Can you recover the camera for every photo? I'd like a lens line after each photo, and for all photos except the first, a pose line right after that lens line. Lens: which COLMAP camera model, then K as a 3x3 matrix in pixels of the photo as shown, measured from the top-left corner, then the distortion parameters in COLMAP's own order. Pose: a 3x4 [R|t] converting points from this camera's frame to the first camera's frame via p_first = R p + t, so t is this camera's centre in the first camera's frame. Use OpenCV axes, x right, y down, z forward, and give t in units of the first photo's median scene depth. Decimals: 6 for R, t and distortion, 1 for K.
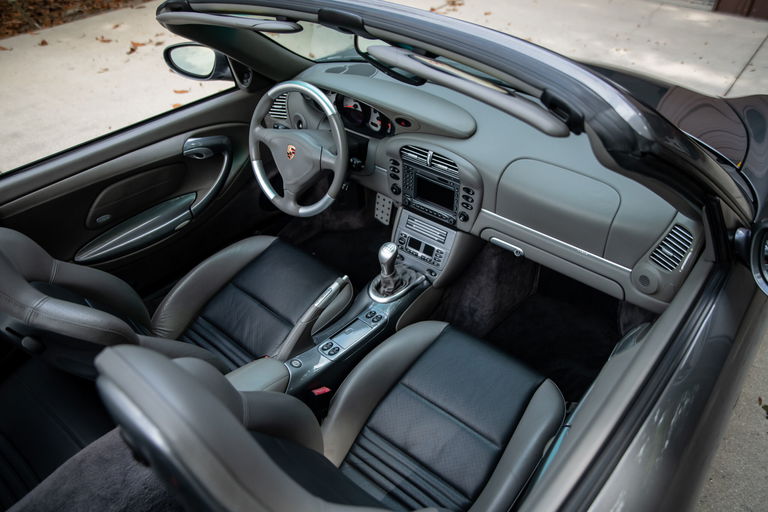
lens RADIAL K [[567.3, 0, 374.9], [0, 567.3, 253.8], [0, 0, 1]] dist [-0.120343, 0.097002]
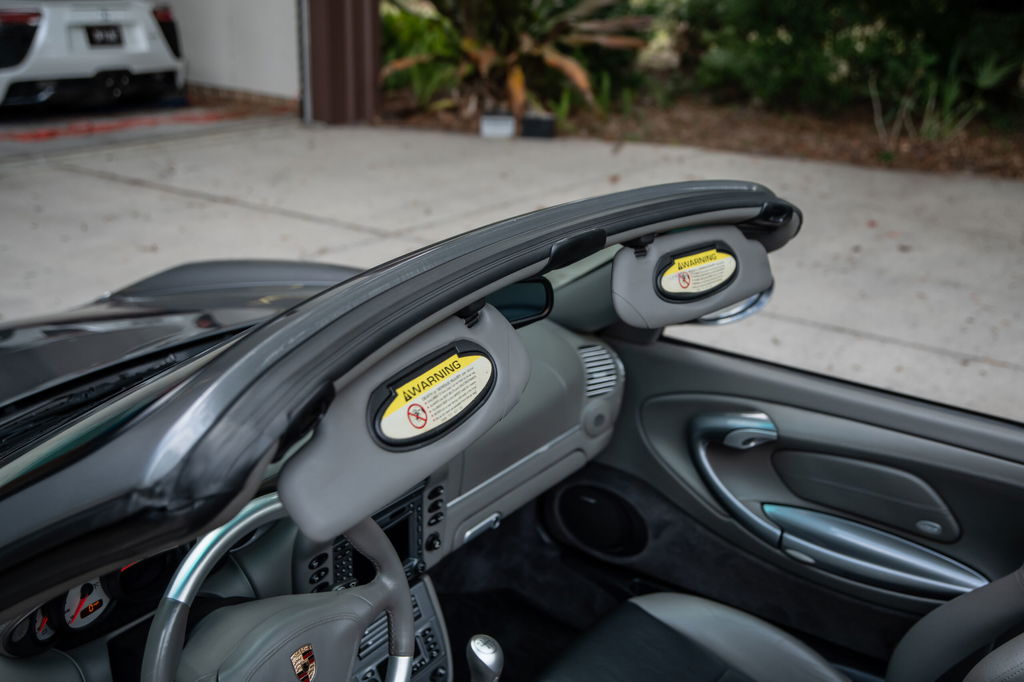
lens RADIAL K [[1113.3, 0, 573.4], [0, 1113.3, 308.9], [0, 0, 1]] dist [-0.018416, 0.033299]
pose [[-0.126783, -0.307268, 0.943139, -0.851691], [0.570809, 0.755007, 0.322708, -0.523767], [-0.811235, 0.579267, 0.079669, 0.640794]]
